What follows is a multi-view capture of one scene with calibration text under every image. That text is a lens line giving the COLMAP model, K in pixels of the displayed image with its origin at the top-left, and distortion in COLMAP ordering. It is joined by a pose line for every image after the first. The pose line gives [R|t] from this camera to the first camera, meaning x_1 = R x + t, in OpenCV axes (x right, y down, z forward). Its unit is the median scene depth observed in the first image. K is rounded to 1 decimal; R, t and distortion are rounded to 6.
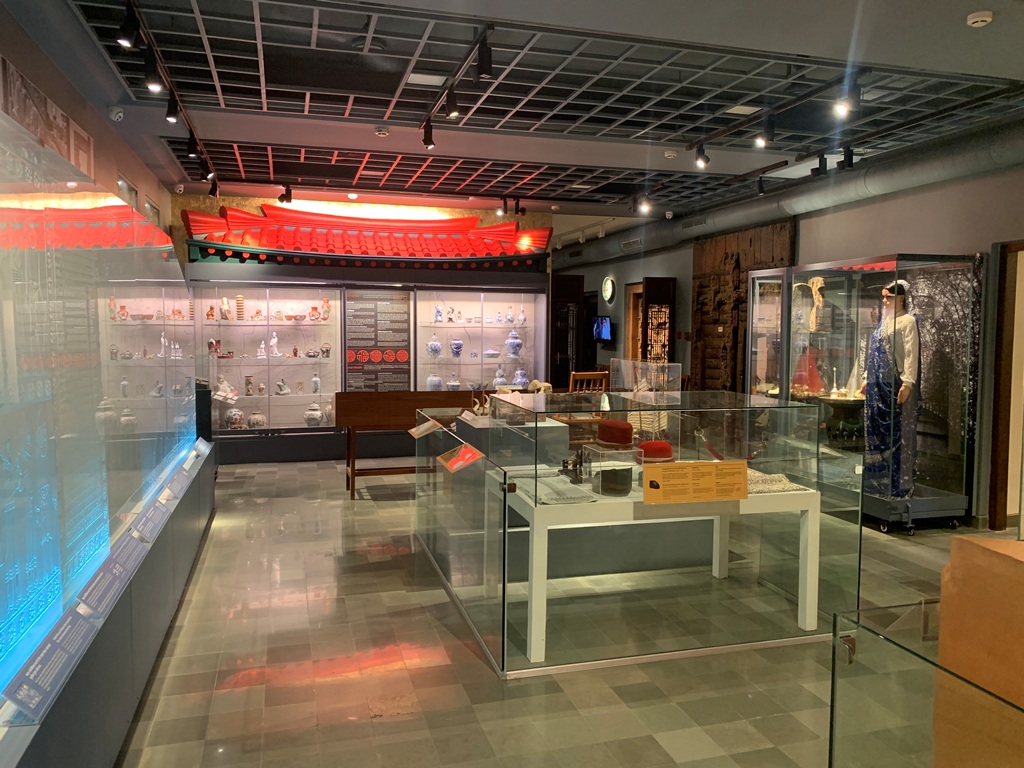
lens RADIAL K [[793.9, 0, 519.3], [0, 793.9, 375.0], [0, 0, 1]] dist [0.042849, -0.058806]
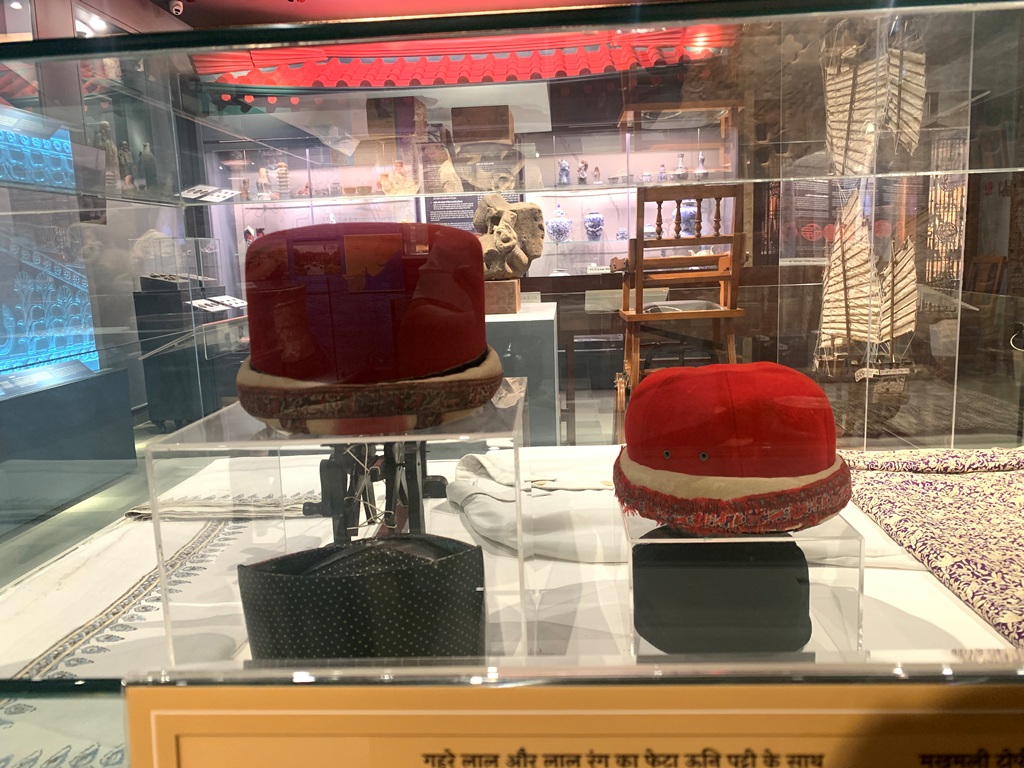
lens RADIAL K [[793.9, 0, 511.1], [0, 793.9, 378.4], [0, 0, 1]] dist [0.042849, -0.058806]
pose [[0.942355, 0.009228, -0.334487, 0.085017], [0.026256, 0.994498, 0.101409, 0.025020], [0.333583, -0.104345, 0.936928, 0.392317]]
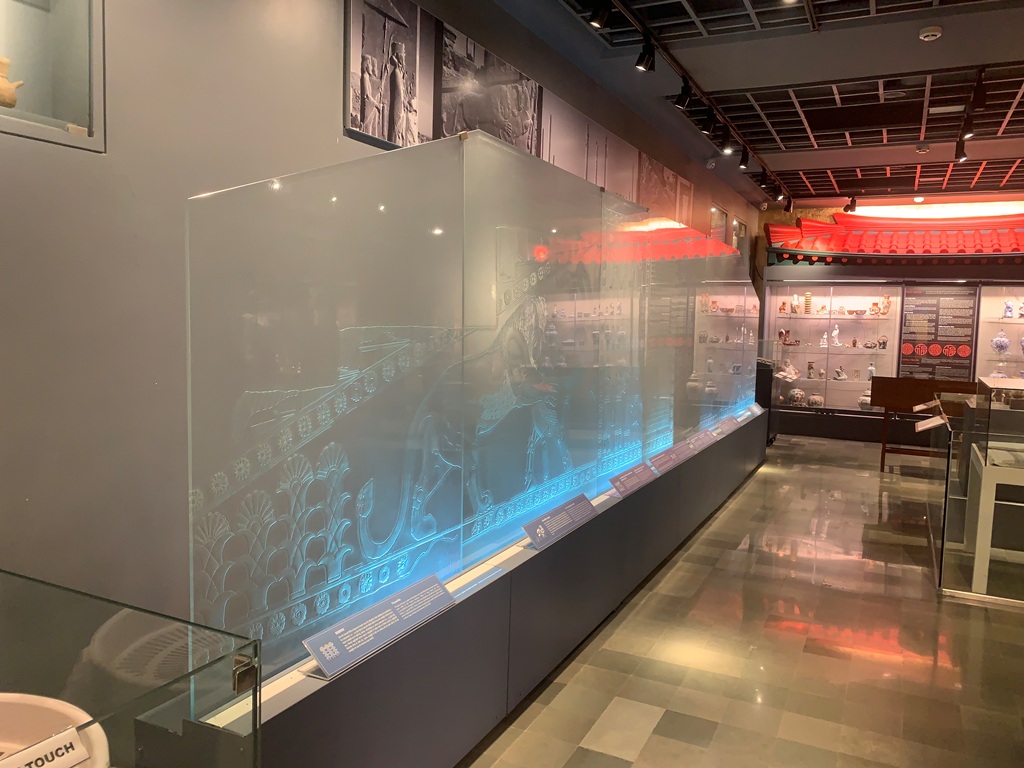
lens RADIAL K [[793.9, 0, 514.6], [0, 793.9, 380.8], [0, 0, 1]] dist [0.042849, -0.058806]
pose [[0.742743, 0.068672, -0.666046, 0.122136], [-0.061851, 0.997510, 0.033875, 0.016785], [0.666714, 0.016035, 0.745141, -0.163816]]
